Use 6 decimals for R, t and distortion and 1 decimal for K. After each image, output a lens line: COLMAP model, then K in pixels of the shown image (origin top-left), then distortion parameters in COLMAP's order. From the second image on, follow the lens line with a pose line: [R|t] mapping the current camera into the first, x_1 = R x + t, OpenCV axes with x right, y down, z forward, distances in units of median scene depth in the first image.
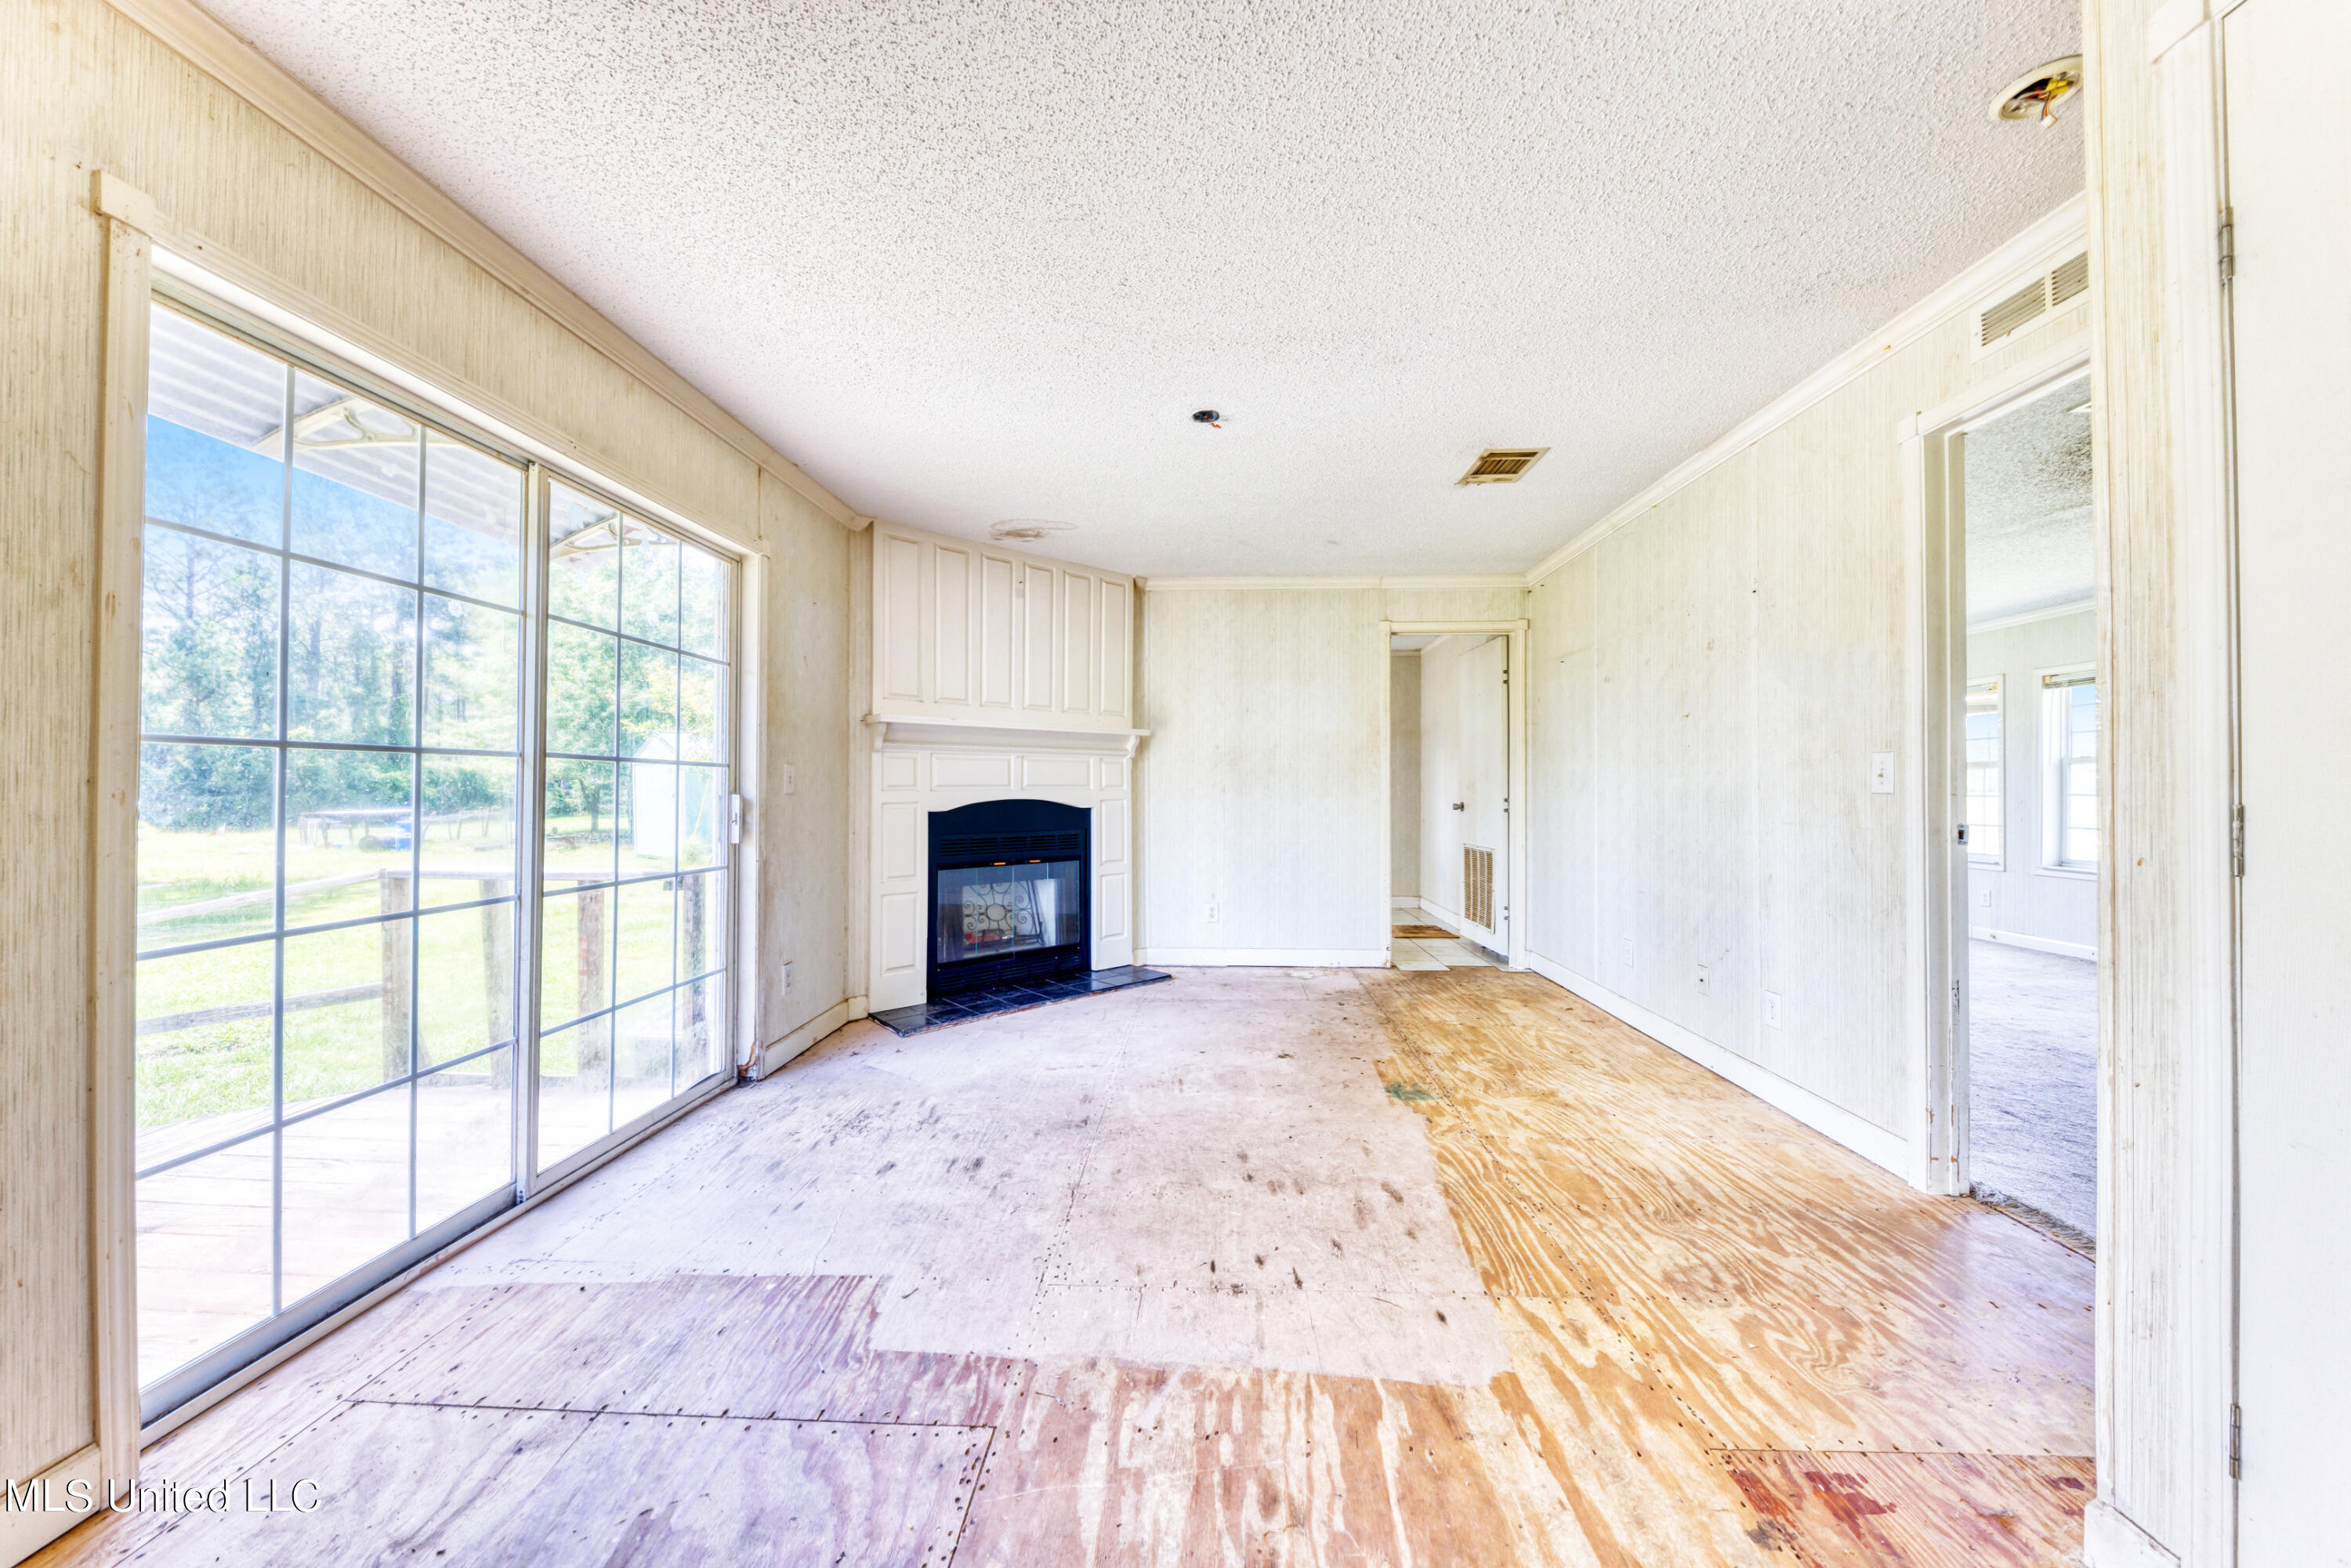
lens RADIAL K [[819.3, 0, 1176.0], [0, 819.3, 776.4], [0, 0, 1]] dist [0.002534, -0.000220]
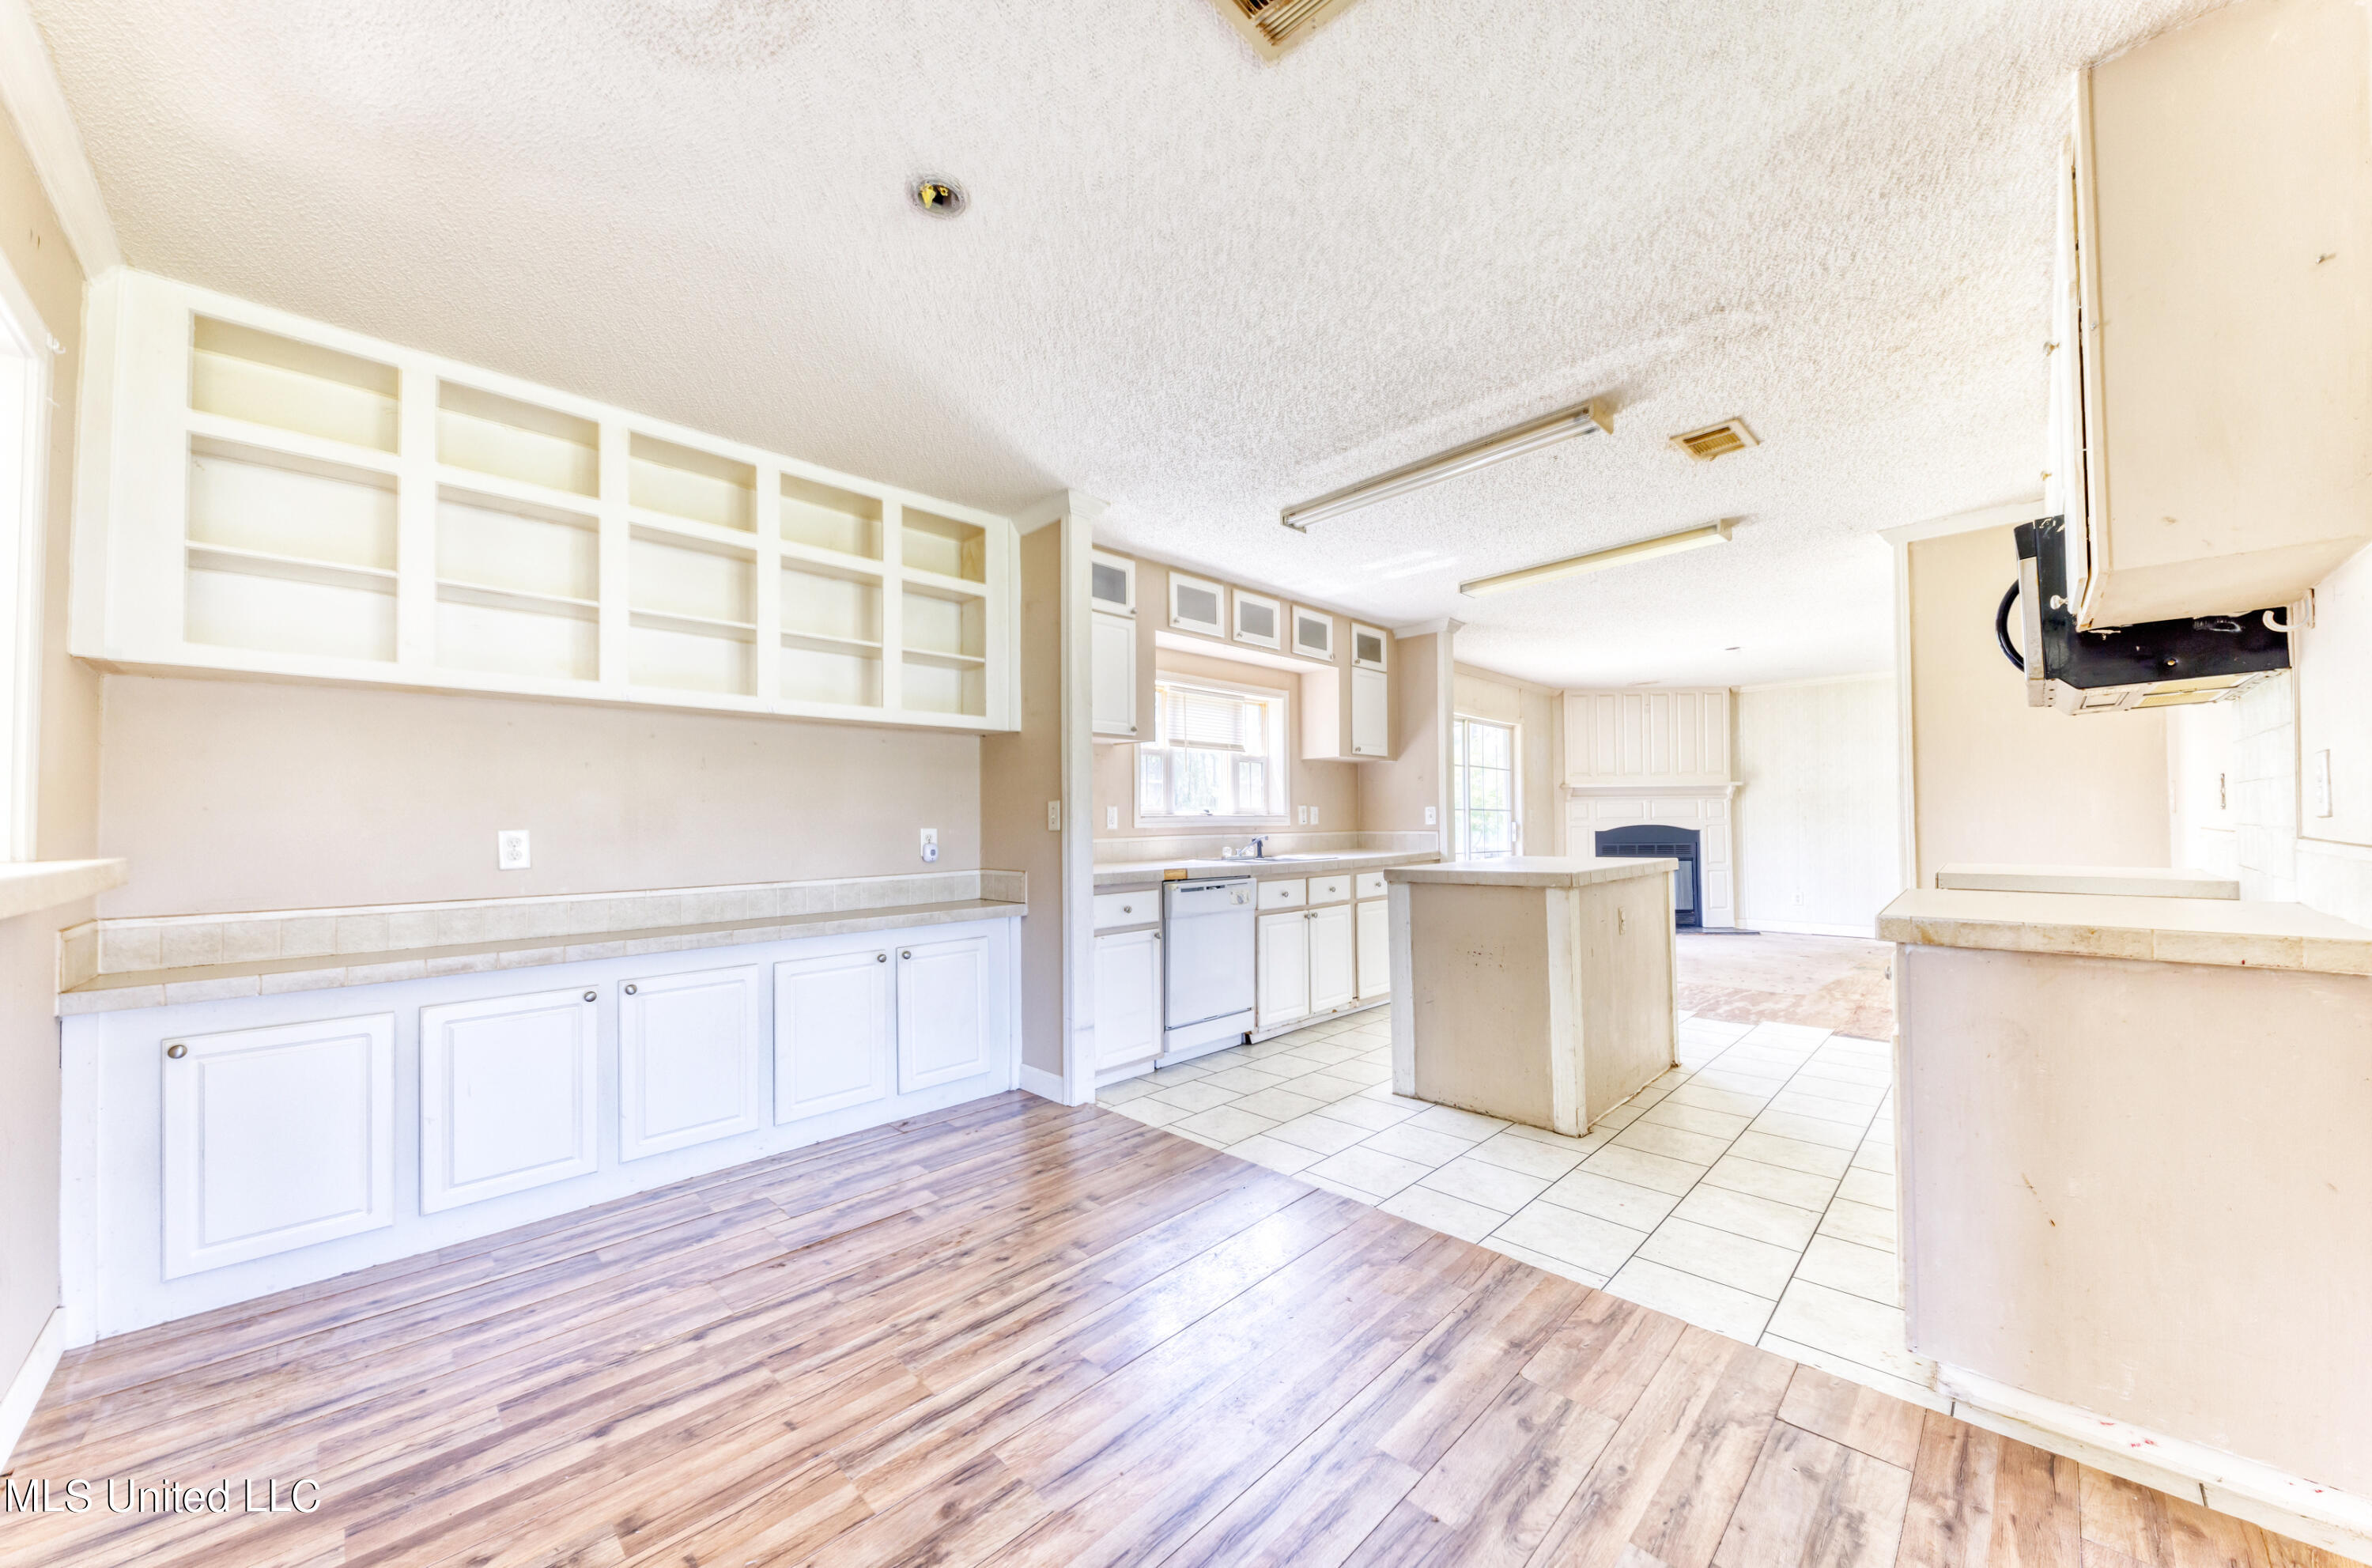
lens RADIAL K [[850.4, 0, 1155.5], [0, 850.4, 806.5], [0, 0, 1]] dist [-0.000633, -0.000189]
pose [[0.717657, -0.023500, -0.696000, 0.306014], [0.018123, 0.999722, -0.015068, -0.003915], [0.696160, -0.001800, 0.717884, -1.016736]]
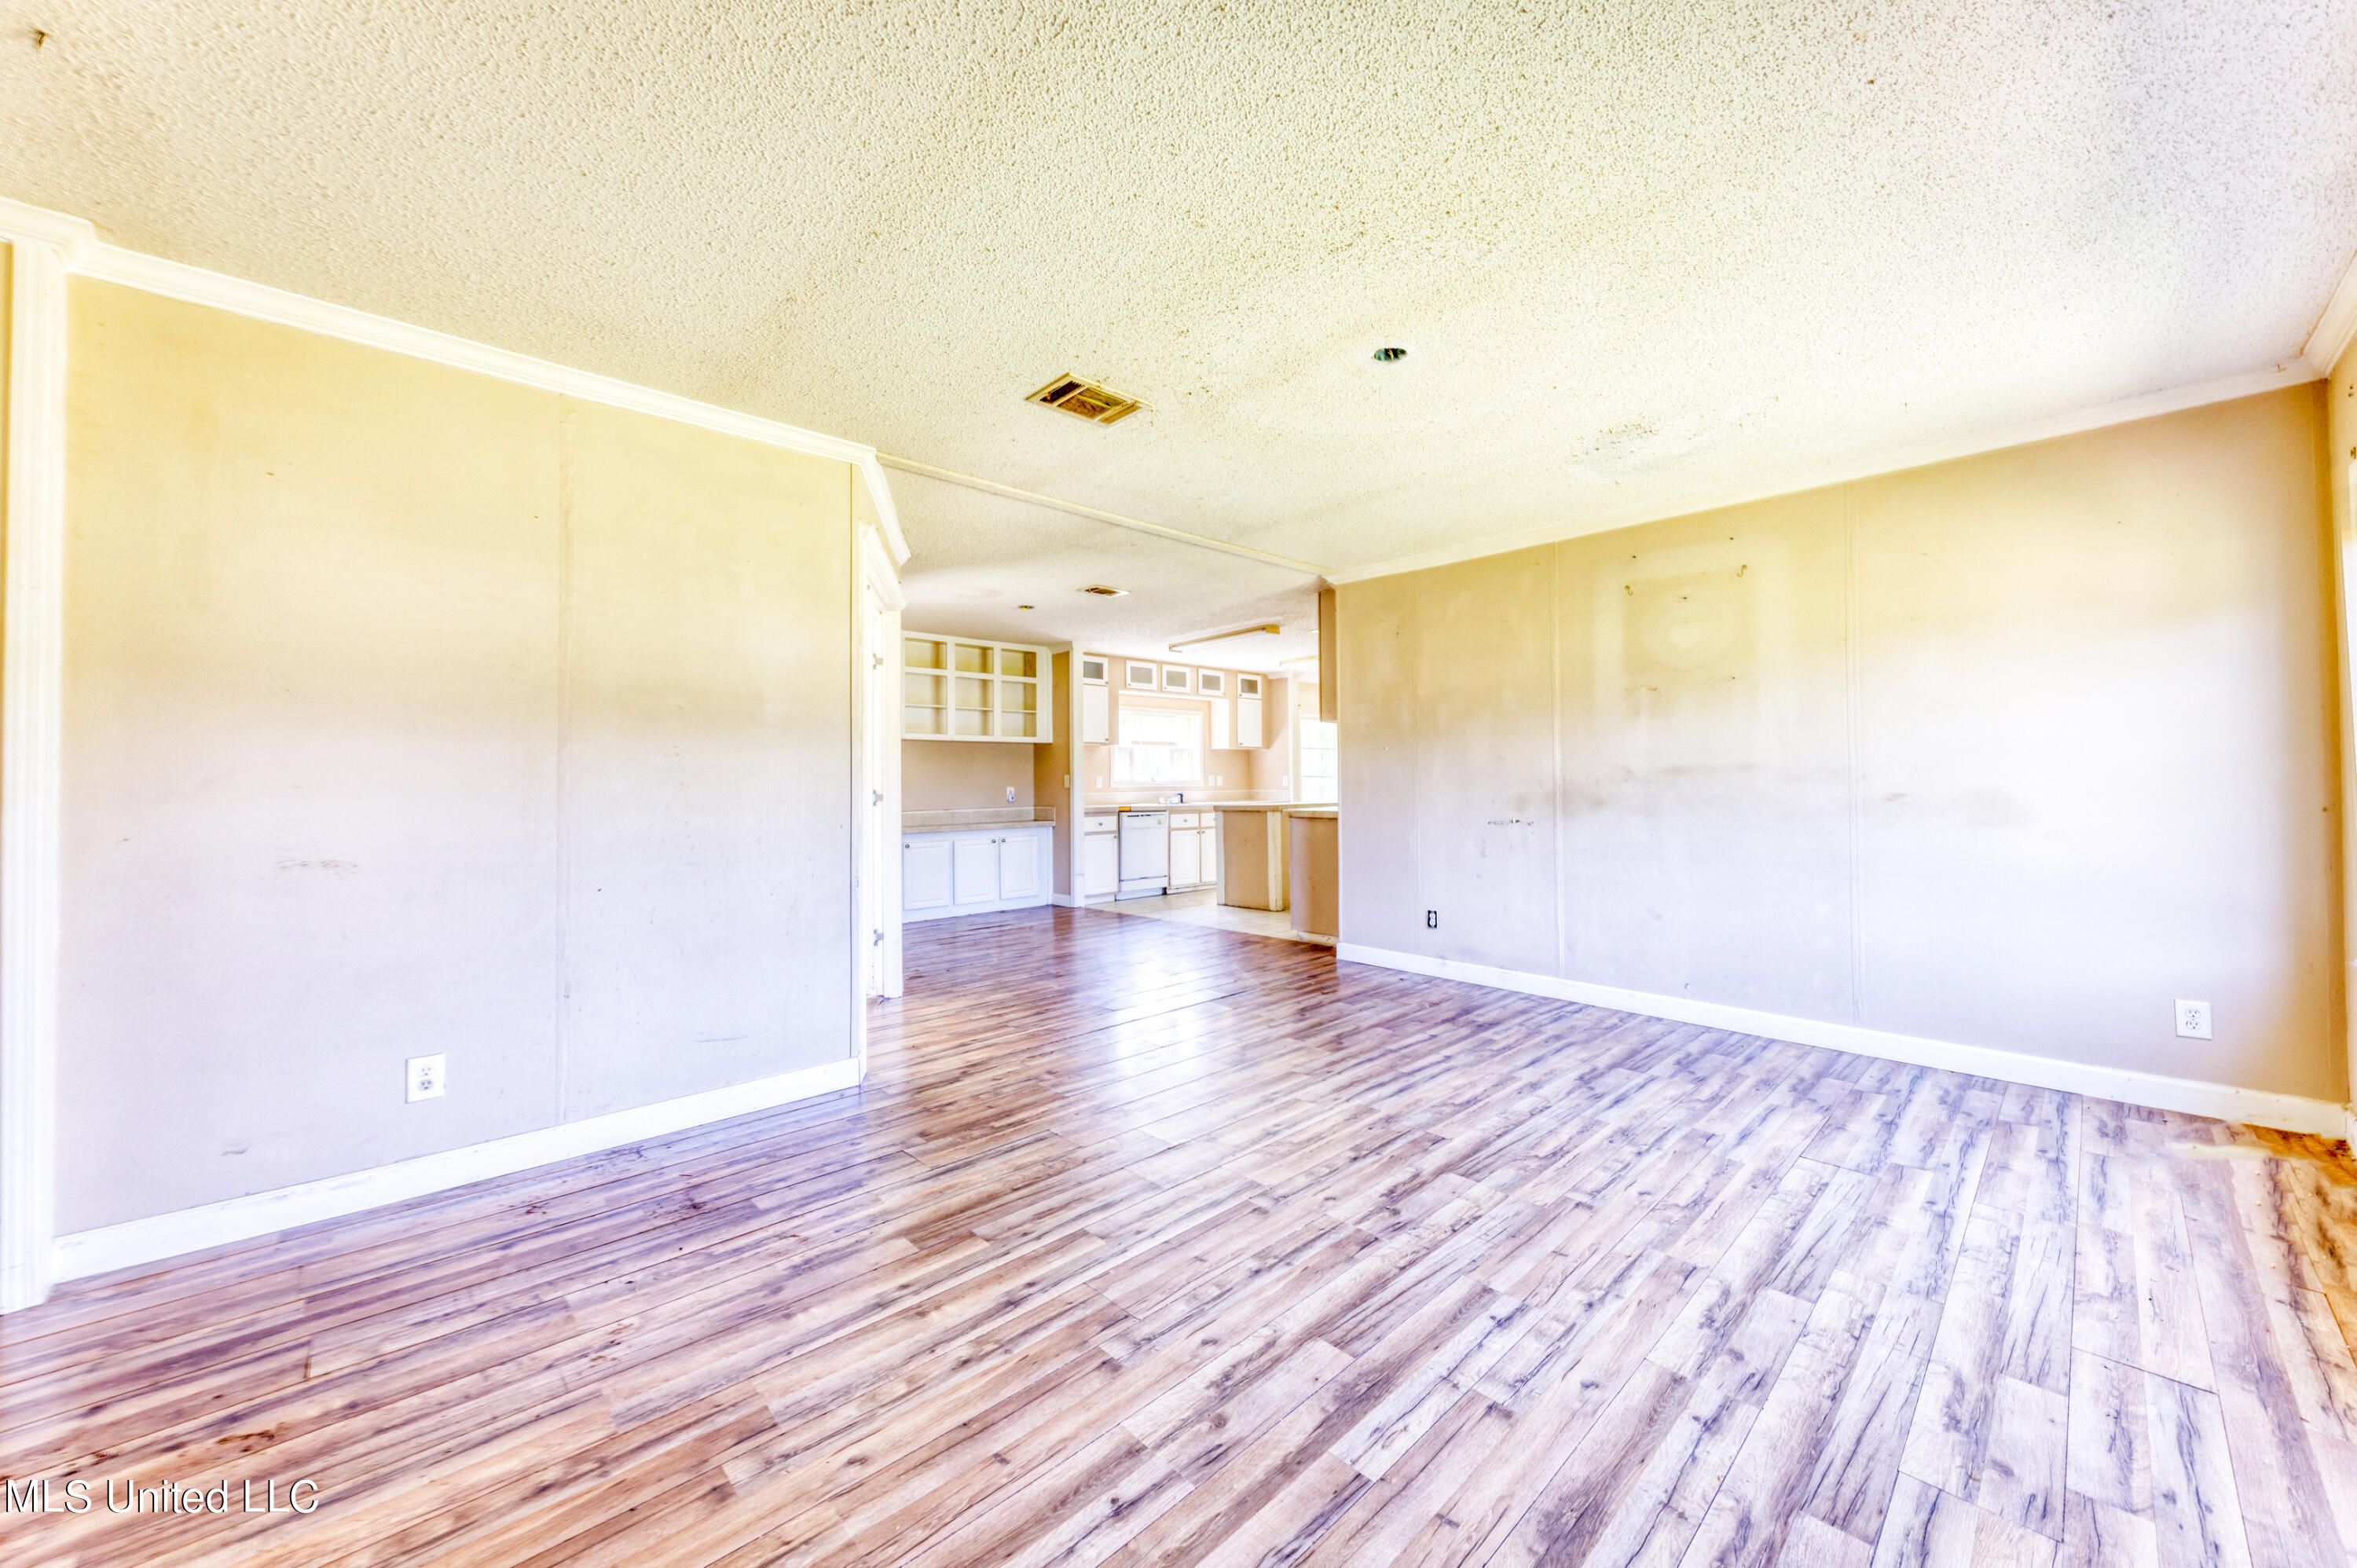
lens RADIAL K [[821.4, 0, 1173.4], [0, 821.4, 789.8], [0, 0, 1]] dist [0.002534, -0.000220]
pose [[0.701732, -0.005449, -0.712420, 0.994595], [0.018038, 0.999786, 0.010120, -0.004404], [0.712213, -0.019952, 0.701680, -1.509351]]
